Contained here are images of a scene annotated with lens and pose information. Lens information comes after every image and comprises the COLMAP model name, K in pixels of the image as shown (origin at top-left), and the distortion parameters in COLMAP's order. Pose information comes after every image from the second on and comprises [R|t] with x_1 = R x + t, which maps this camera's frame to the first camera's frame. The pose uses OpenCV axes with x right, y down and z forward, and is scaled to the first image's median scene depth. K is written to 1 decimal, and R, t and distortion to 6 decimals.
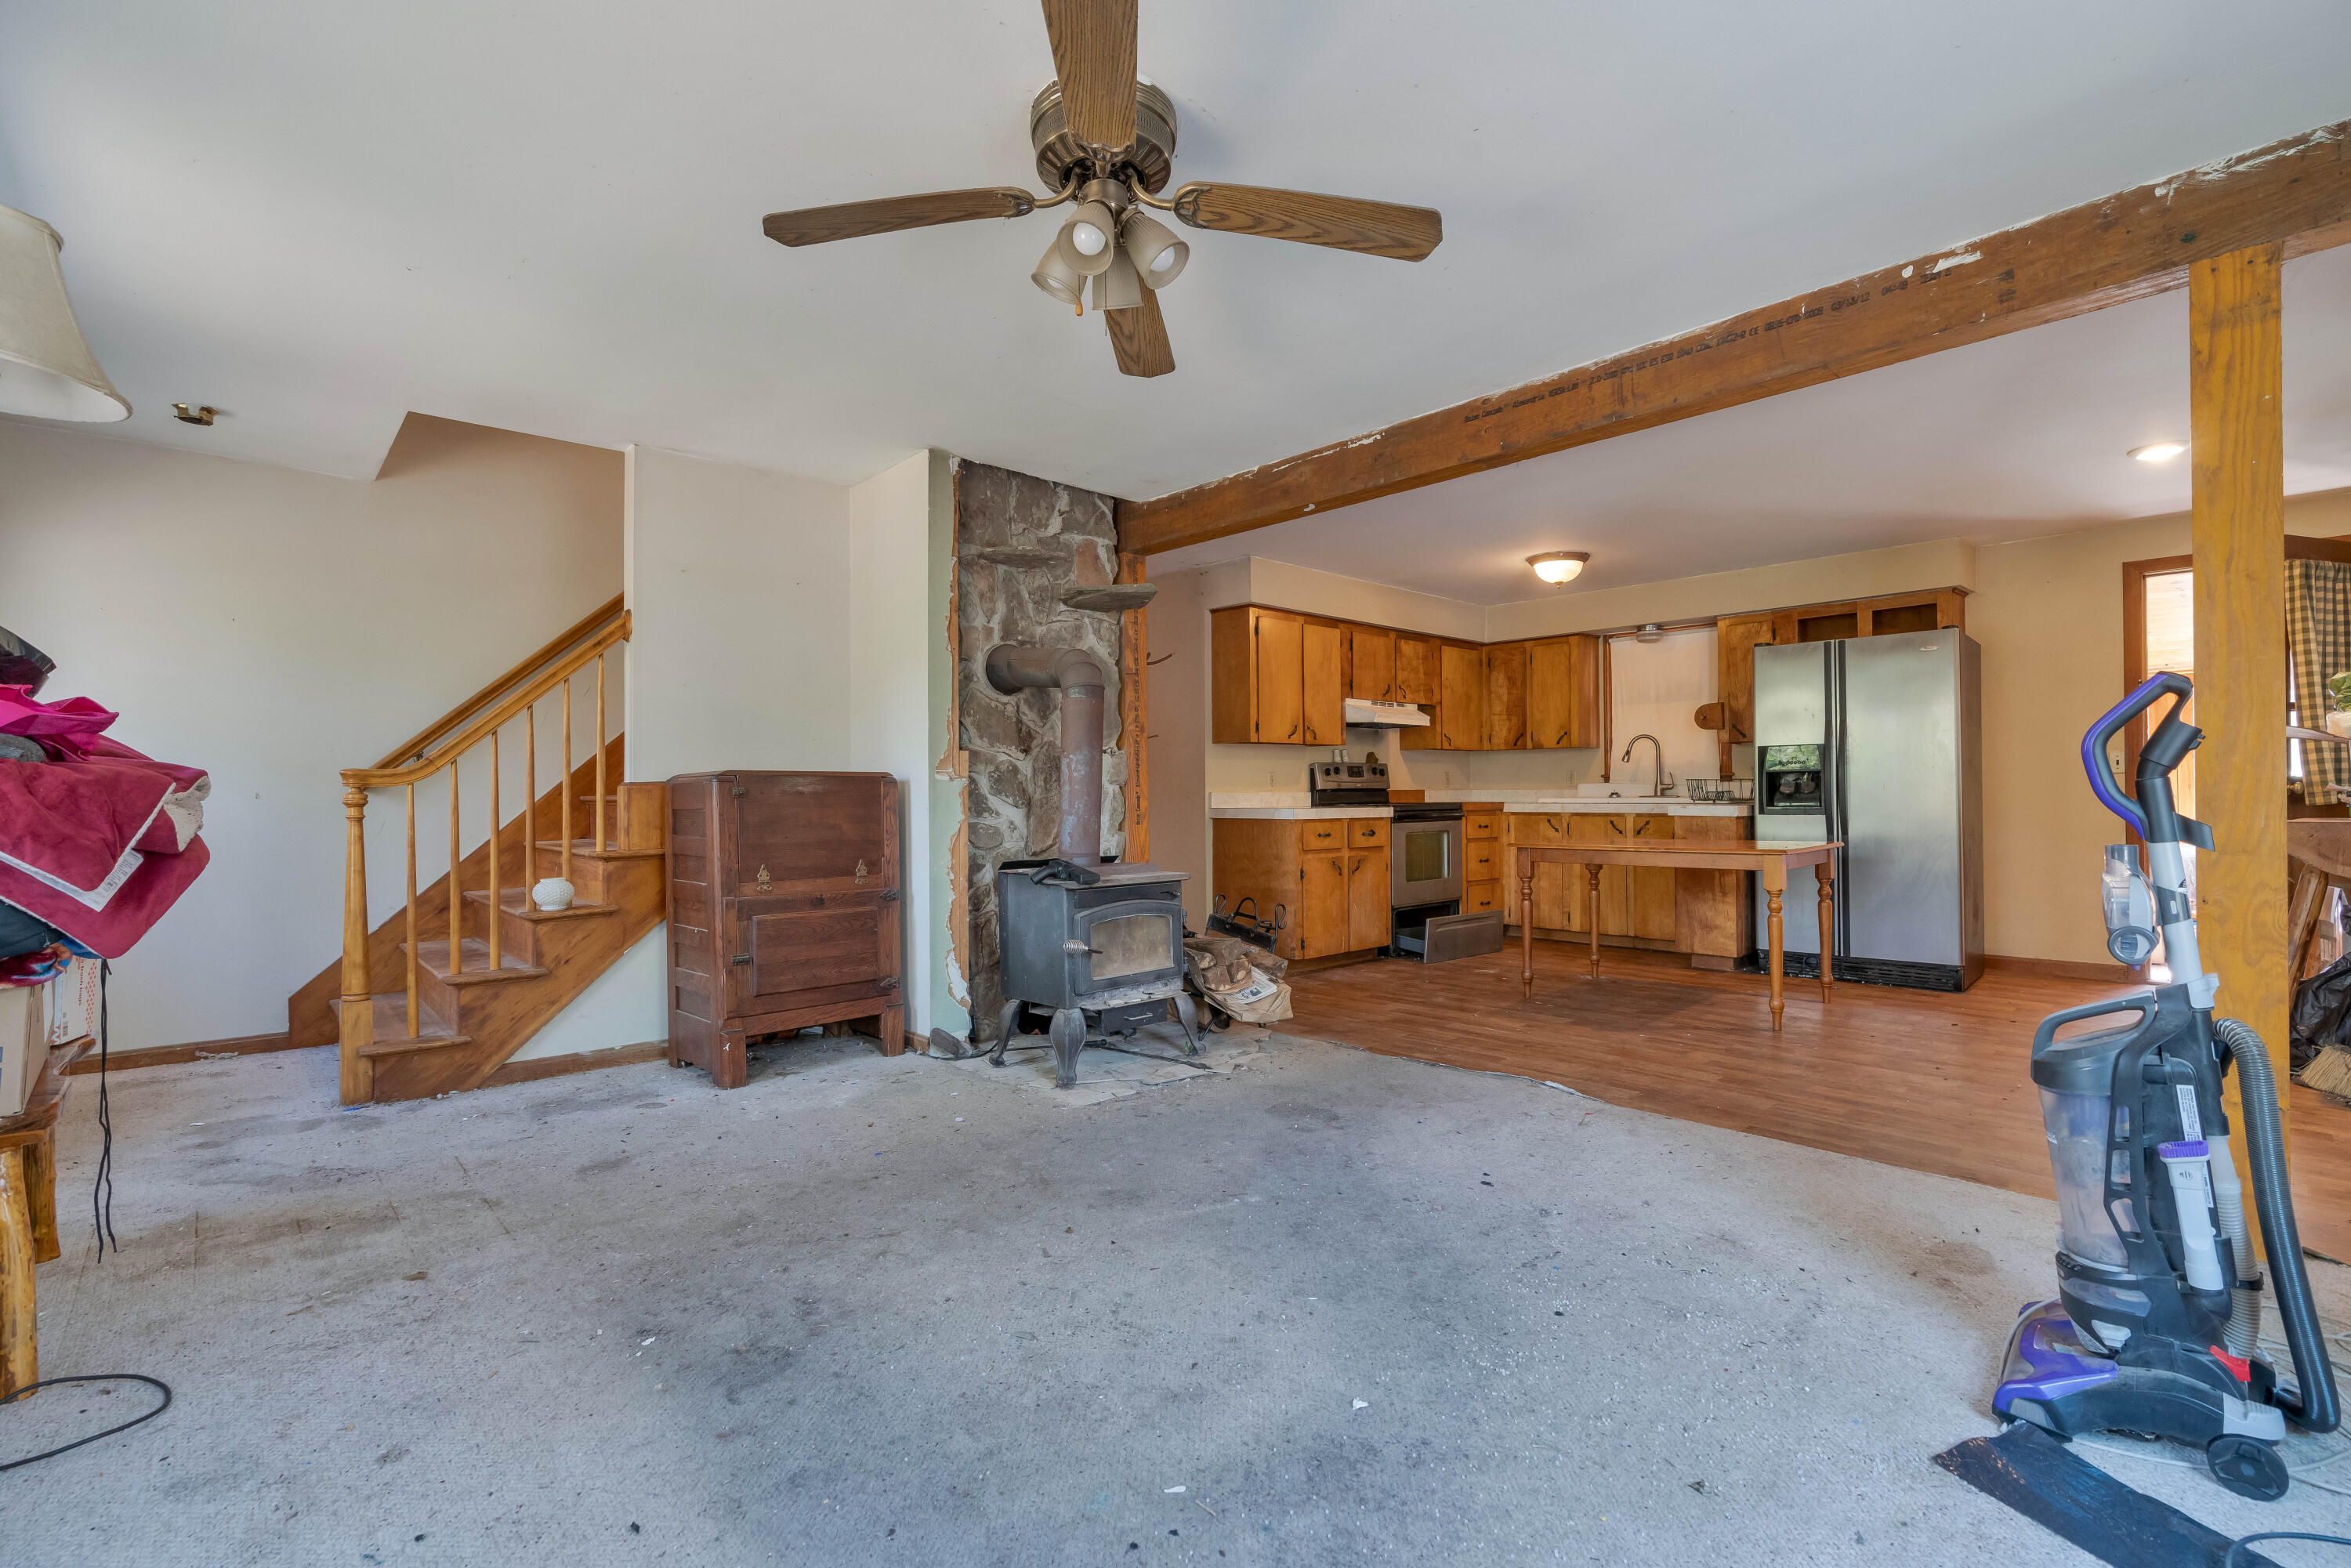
lens RADIAL K [[1082.2, 0, 1175.5], [0, 1082.2, 784.0], [0, 0, 1]] dist [-0.001176, 0.000141]
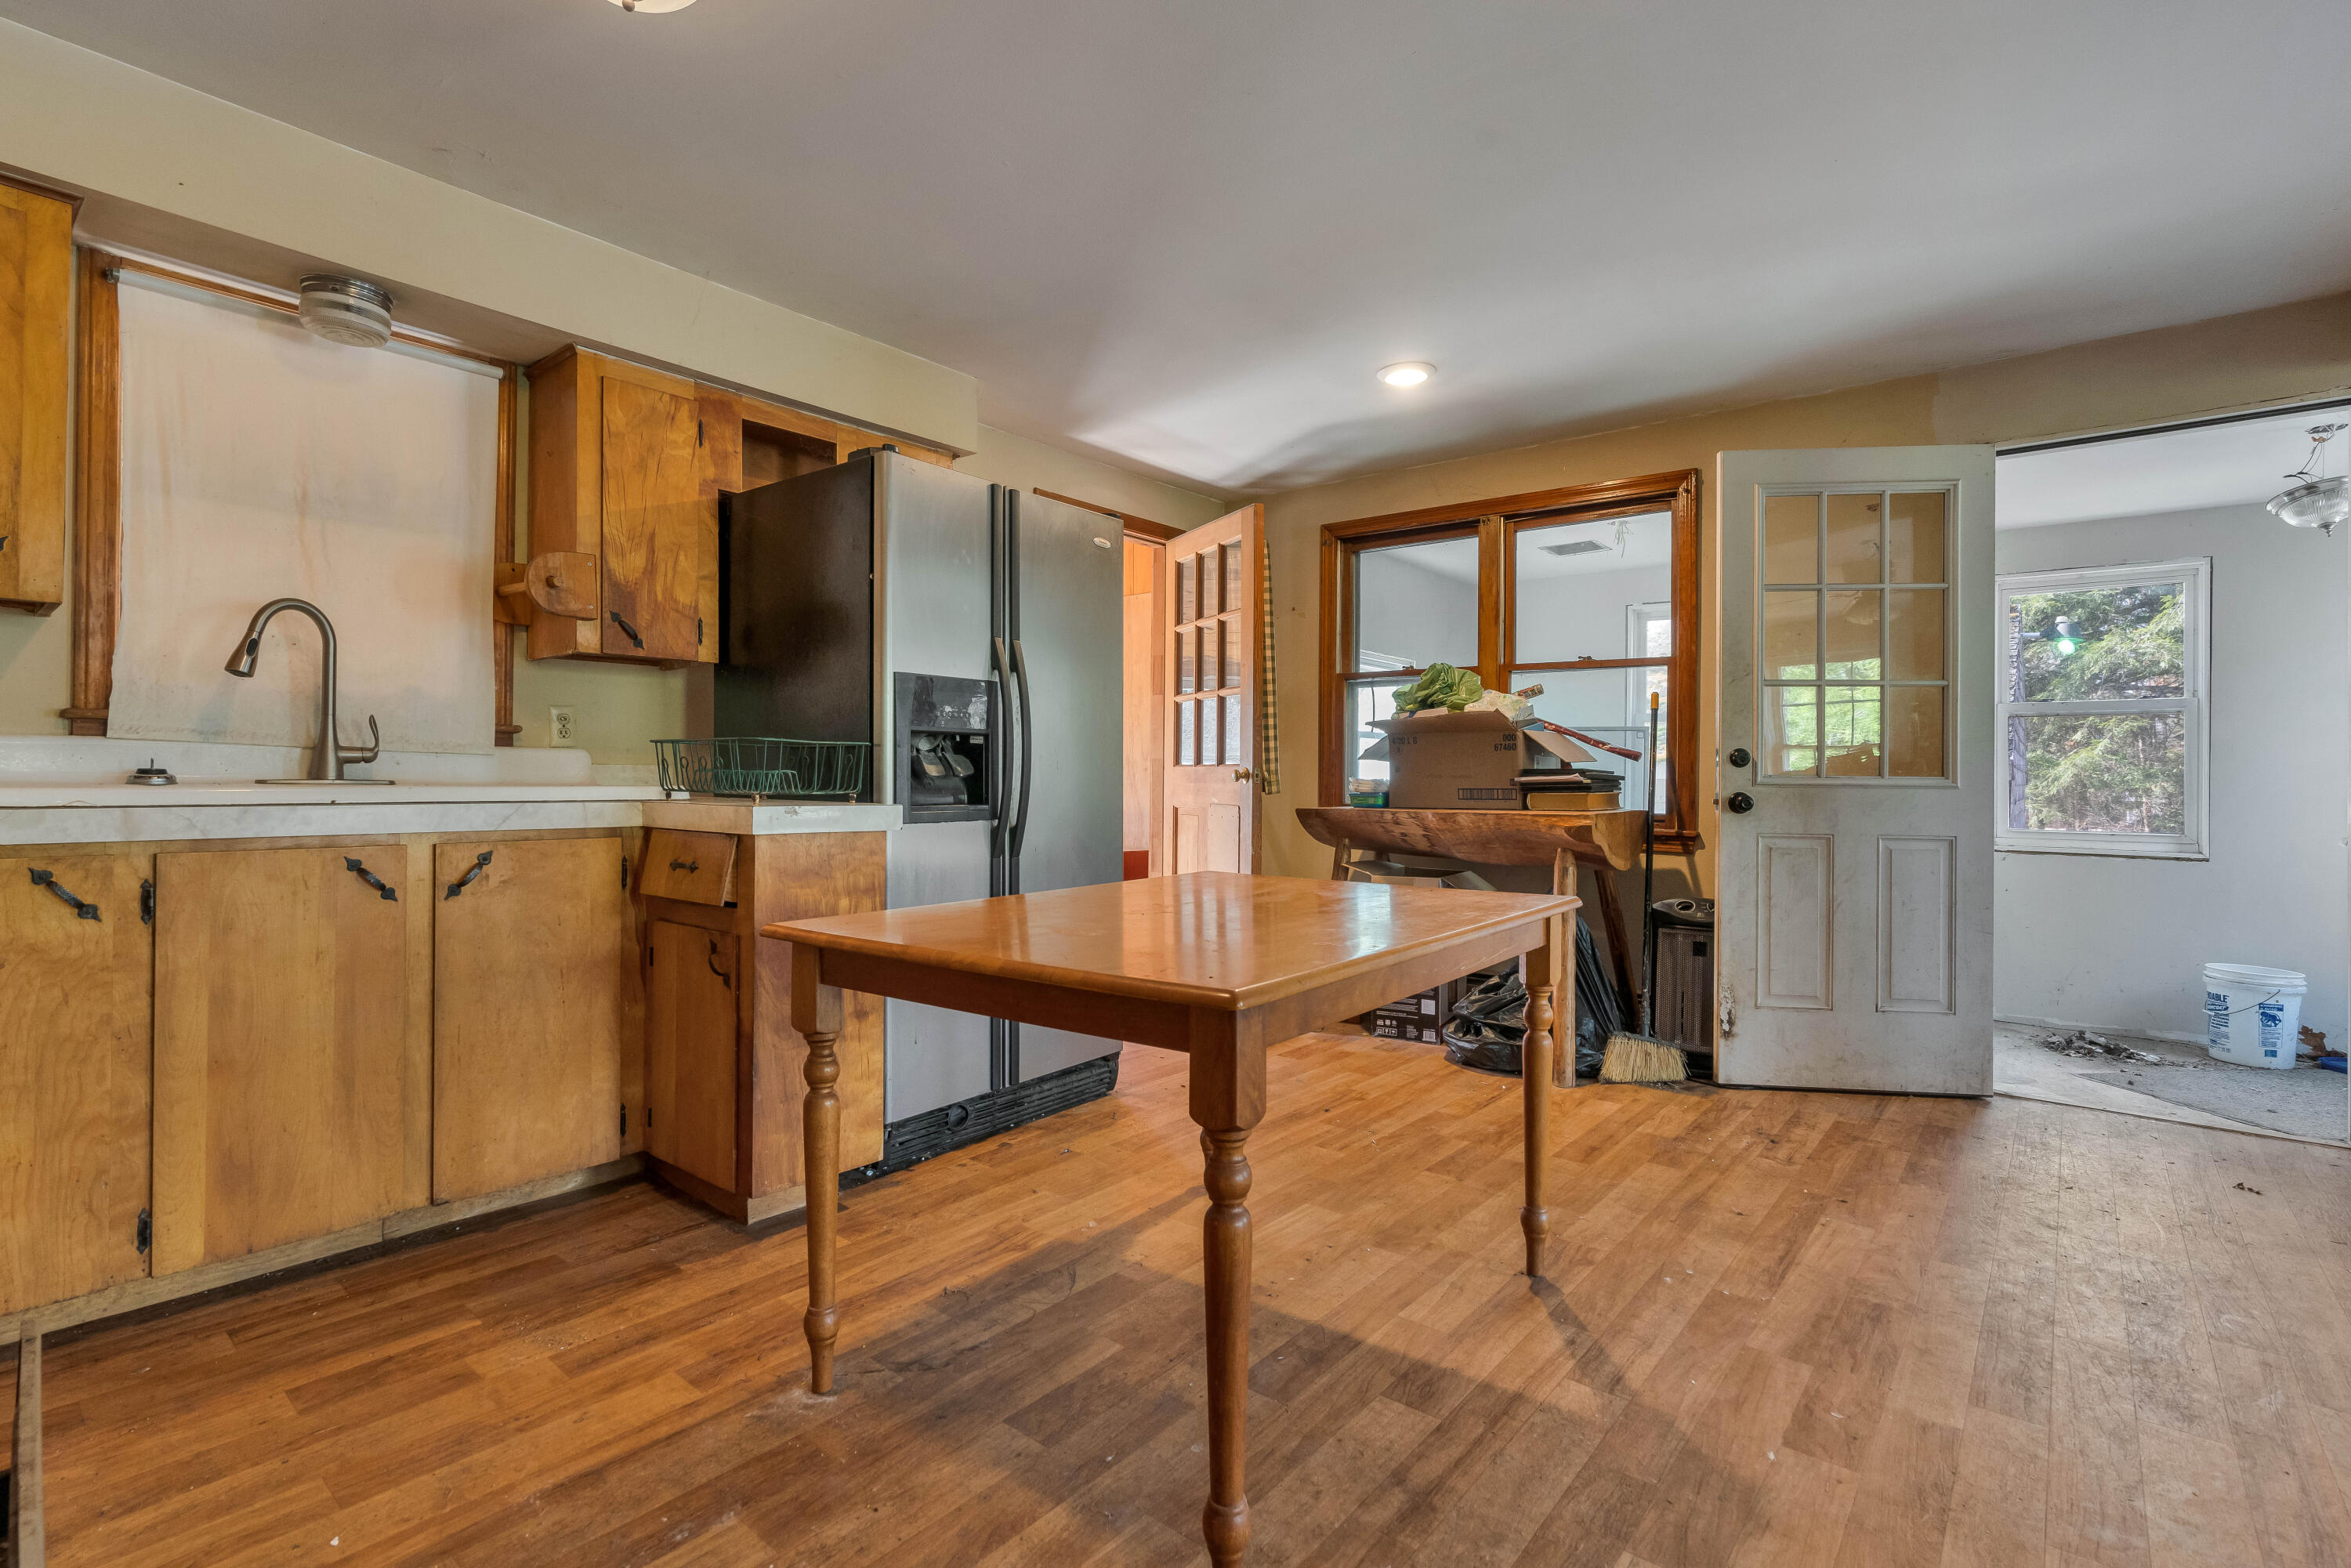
lens RADIAL K [[1098.3, 0, 1175.5], [0, 1098.3, 784.0], [0, 0, 1]] dist [-0.002350, -0.000141]
pose [[-0.132592, 0.001950, 0.991169, 0.059979], [-0.018178, 0.999825, -0.004399, 0.009216], [-0.991004, -0.018600, -0.132534, 0.779672]]
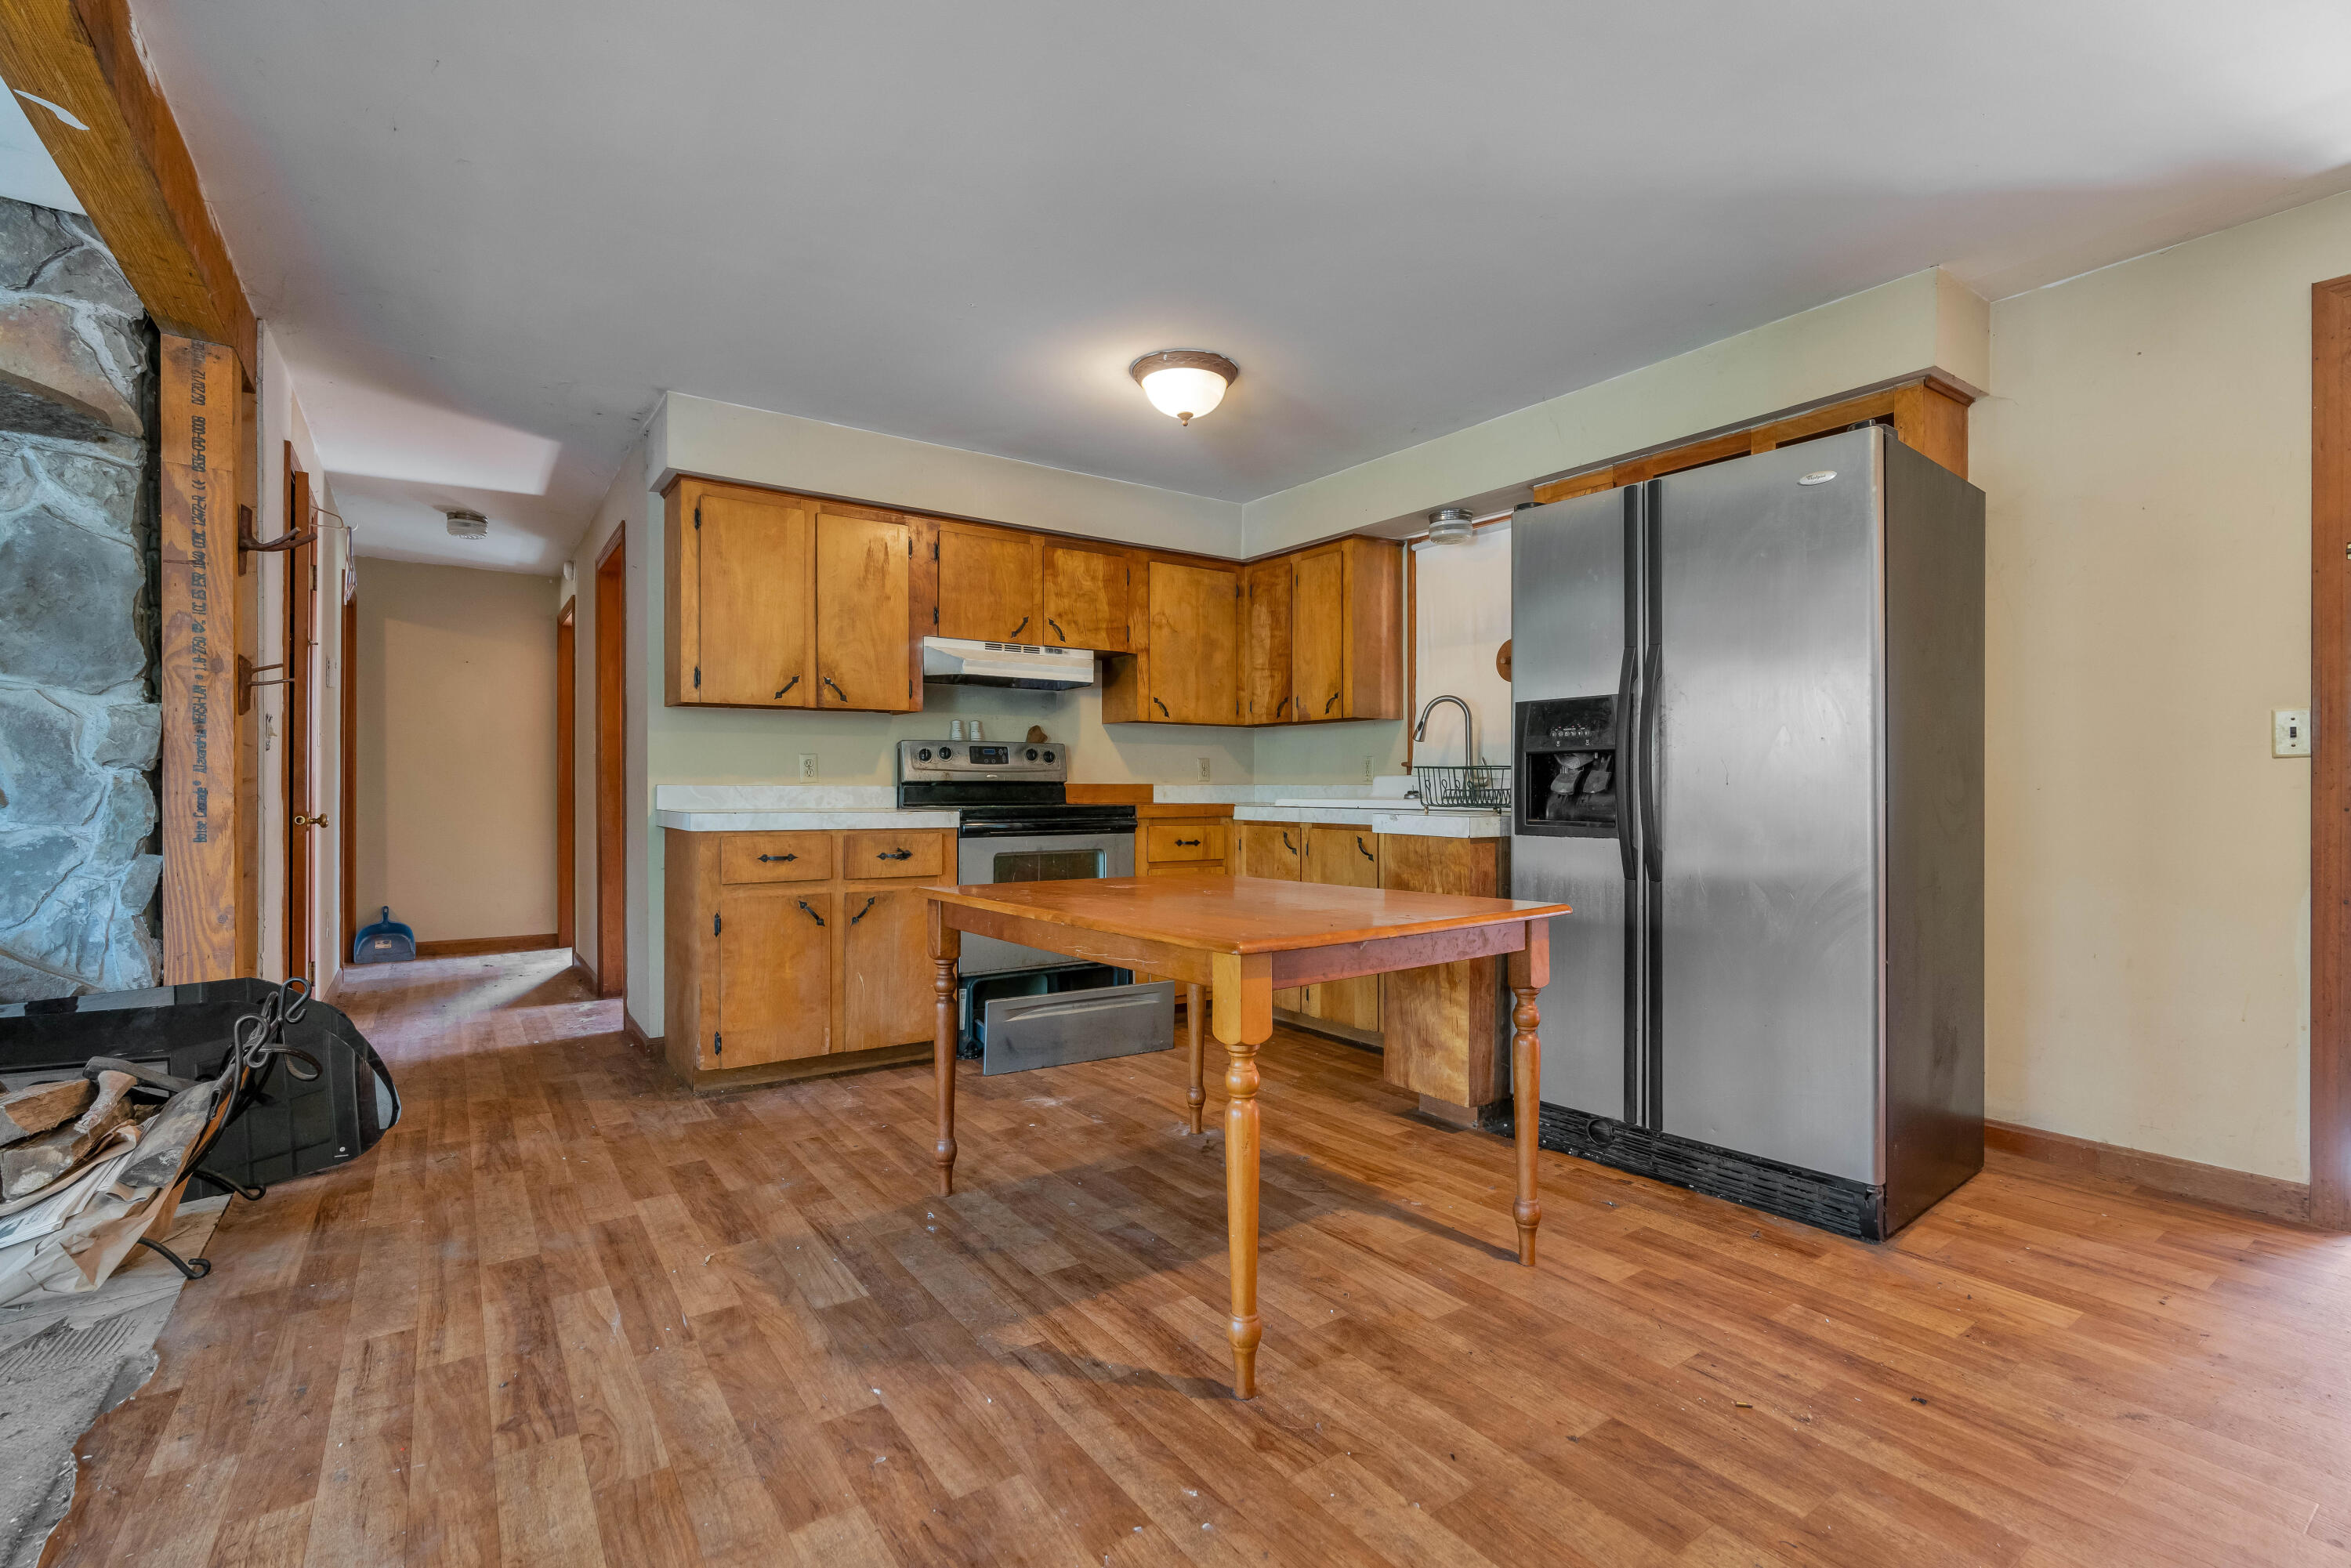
lens RADIAL K [[1068.6, 0, 1175.5], [0, 1068.6, 784.0], [0, 0, 1]] dist [-0.000033, -0.000088]
pose [[0.989169, 0.007659, -0.146584, 0.374341], [-0.007046, 0.999964, 0.004702, 0.002245], [0.146615, -0.003618, 0.989187, 0.388266]]
